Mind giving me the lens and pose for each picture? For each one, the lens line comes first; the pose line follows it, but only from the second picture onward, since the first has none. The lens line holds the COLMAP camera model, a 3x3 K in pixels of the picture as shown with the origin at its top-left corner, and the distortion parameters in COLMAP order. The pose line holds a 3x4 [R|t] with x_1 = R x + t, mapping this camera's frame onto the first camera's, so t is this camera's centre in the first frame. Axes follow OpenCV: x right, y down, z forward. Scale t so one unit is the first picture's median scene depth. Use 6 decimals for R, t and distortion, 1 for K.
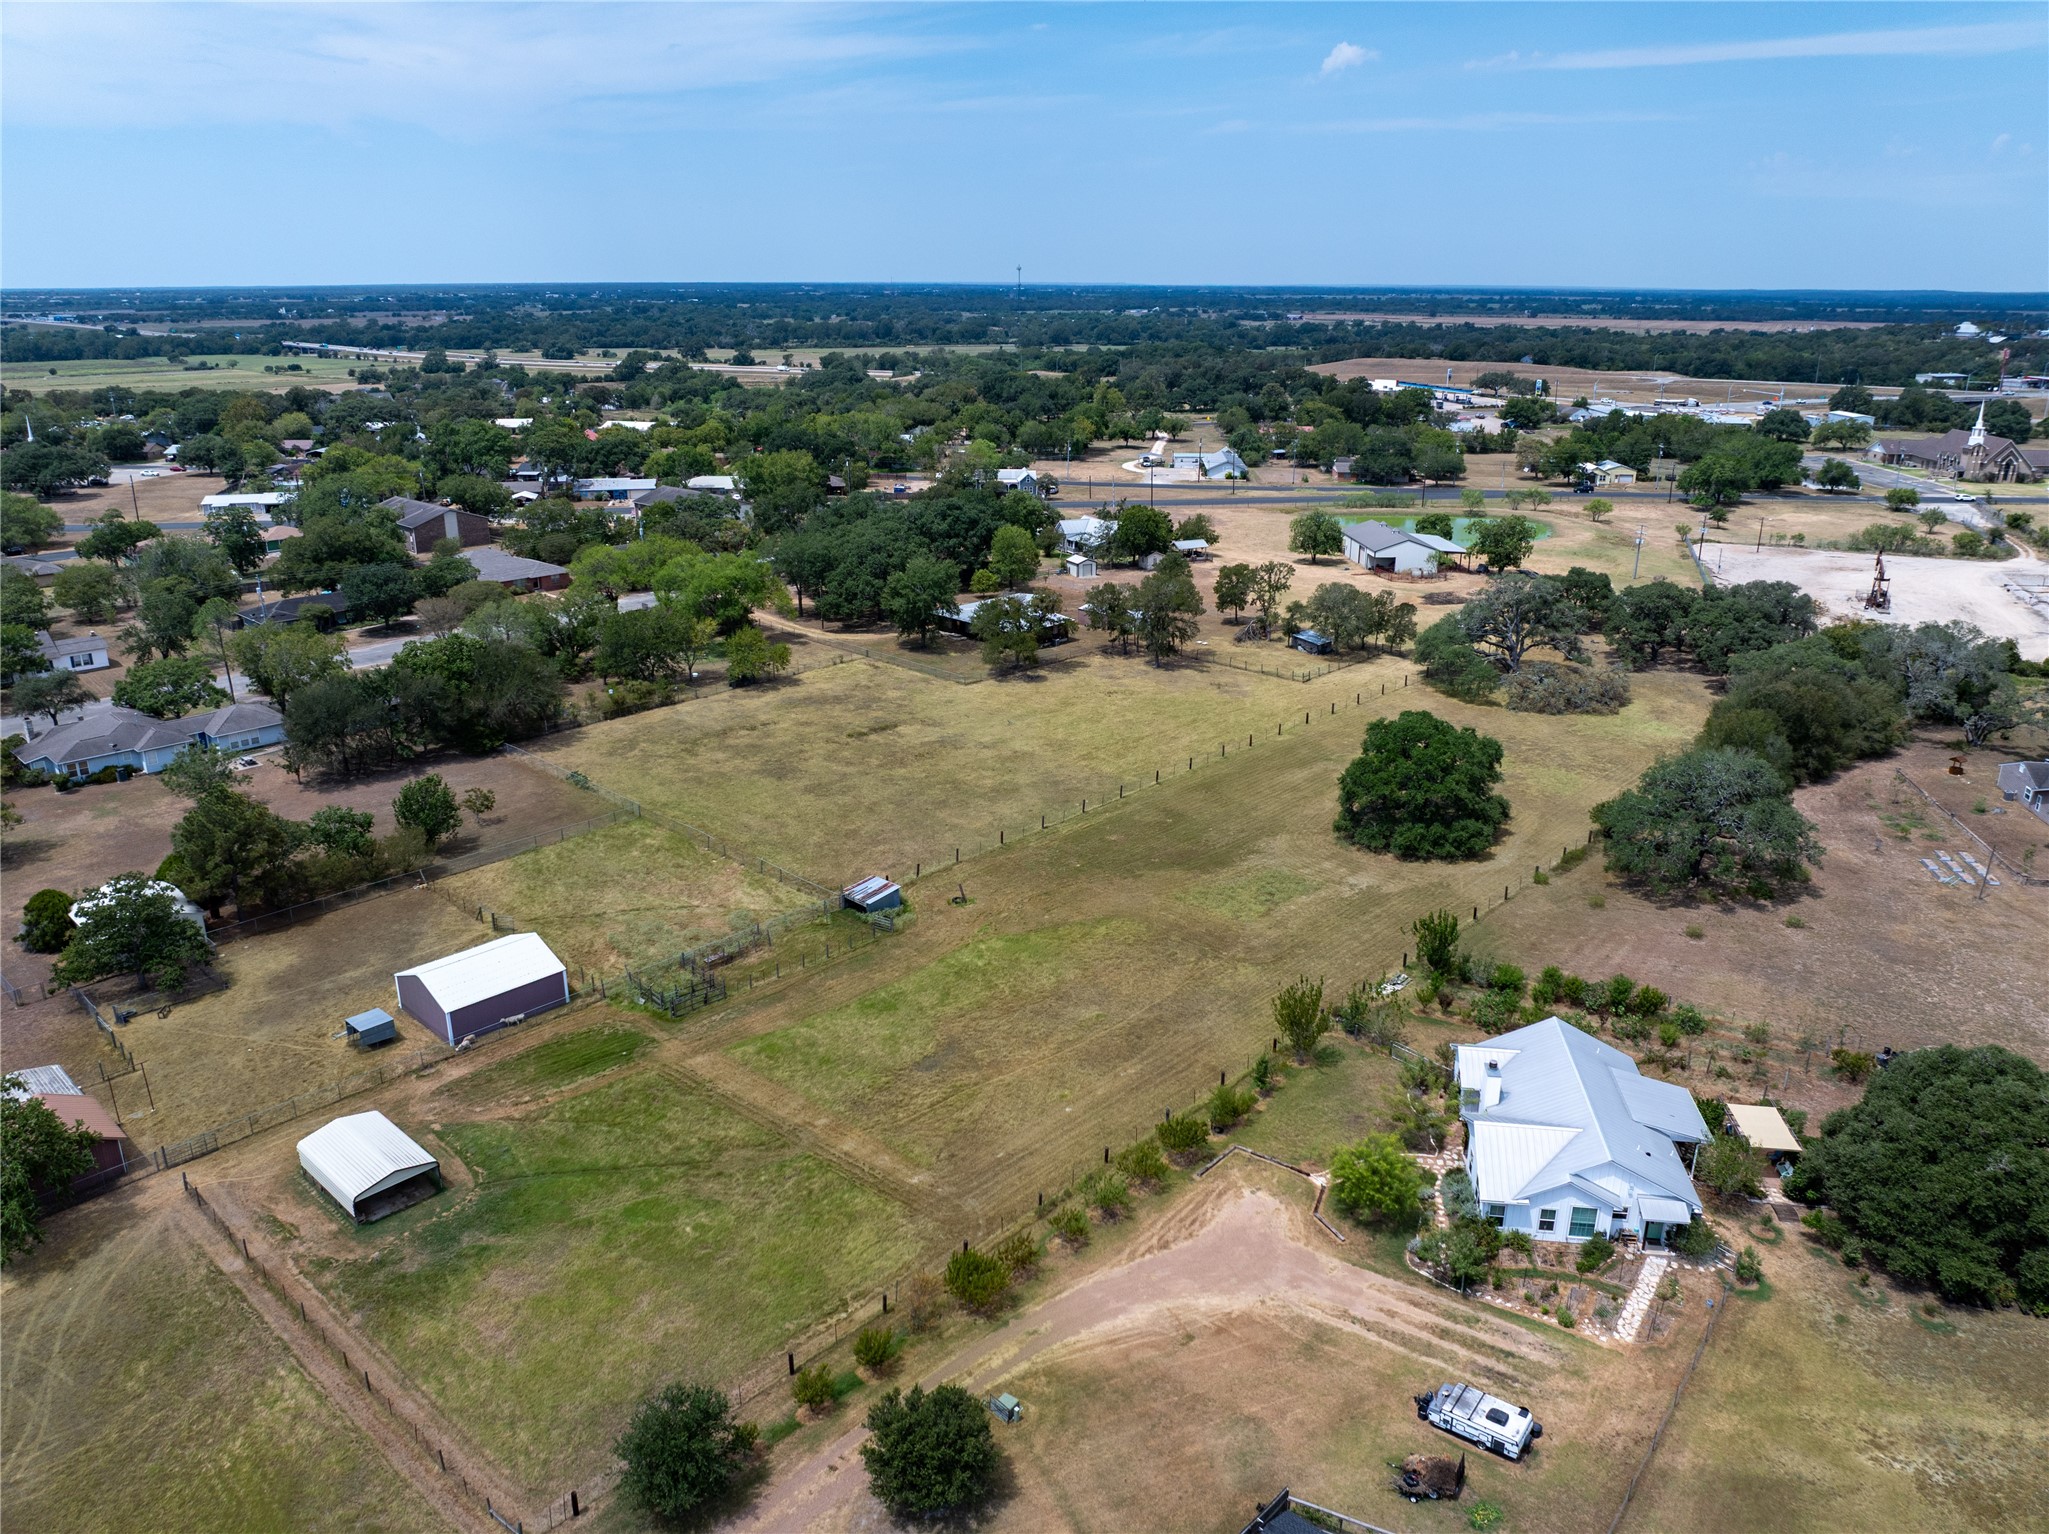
lens RADIAL K [[1456.2, 0, 1031.2], [0, 1456.2, 758.8], [0, 0, 1]] dist [-0.052250, 0.023512]
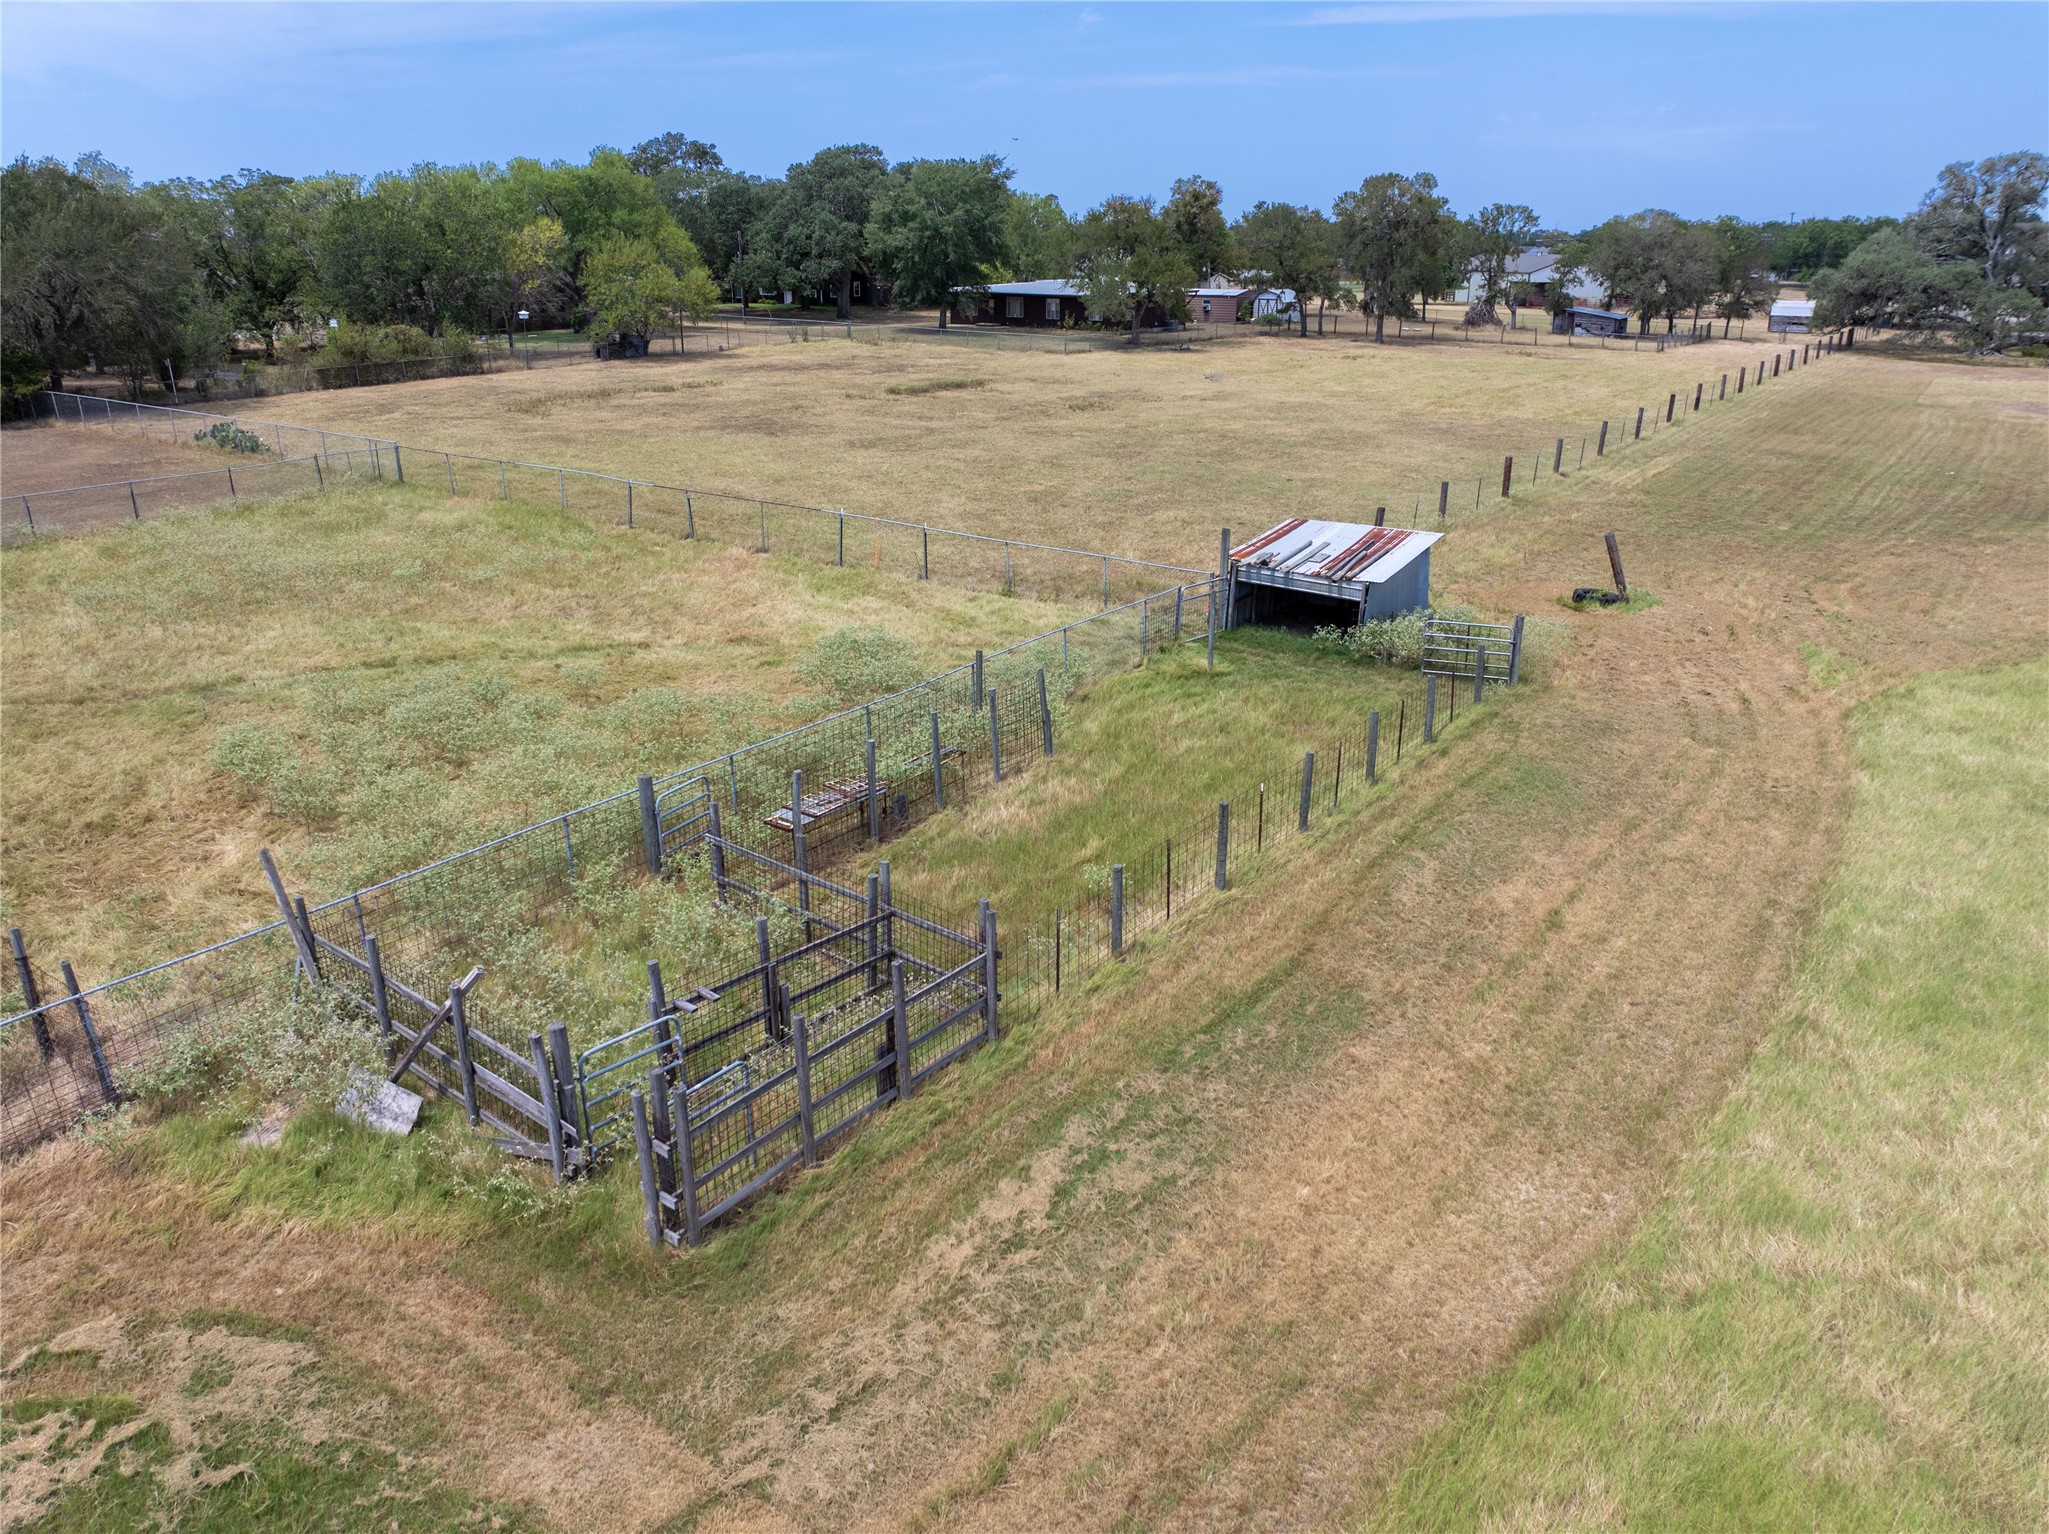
lens RADIAL K [[1456.2, 0, 1011.3], [0, 1456.2, 764.7], [0, 0, 1]] dist [-0.052250, 0.023512]
pose [[0.992286, -0.048434, 0.114115, -0.115146], [0.045262, 0.998518, 0.030220, 0.068301], [-0.115410, -0.024822, 0.993008, 0.438698]]
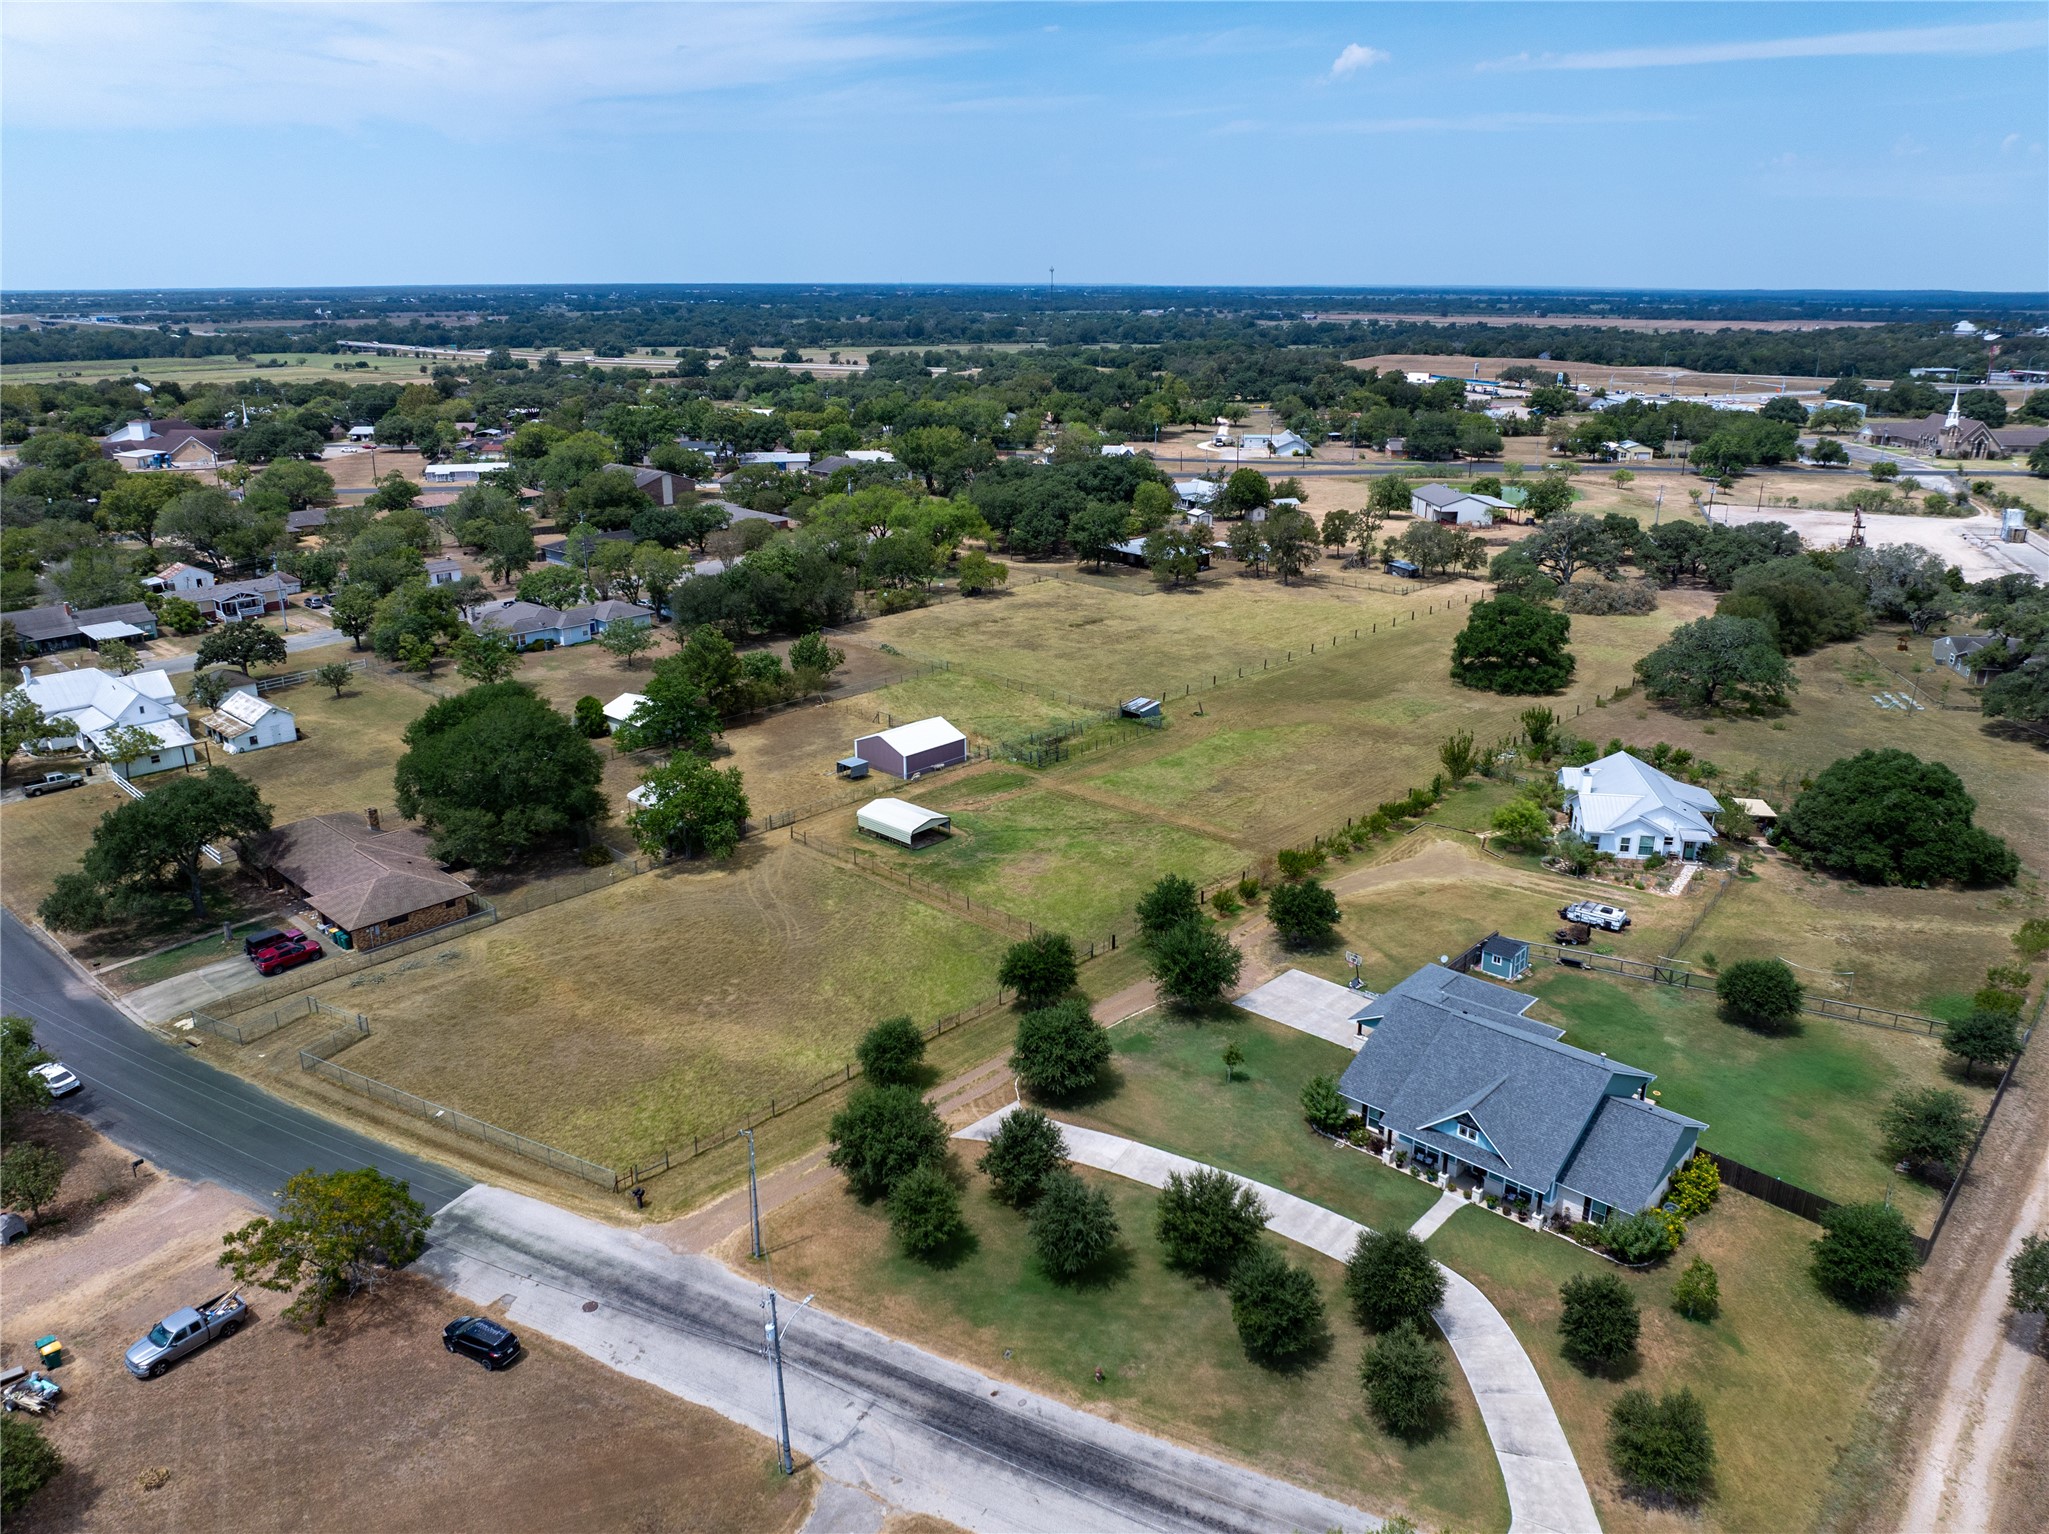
lens RADIAL K [[1456.2, 0, 1020.0], [0, 1456.2, 779.7], [0, 0, 1]] dist [-0.052250, 0.023512]
pose [[0.999962, 0.001682, -0.008564, -0.126761], [-0.001574, 0.999919, 0.012653, 0.085580], [0.008585, -0.012639, 0.999883, -0.262040]]
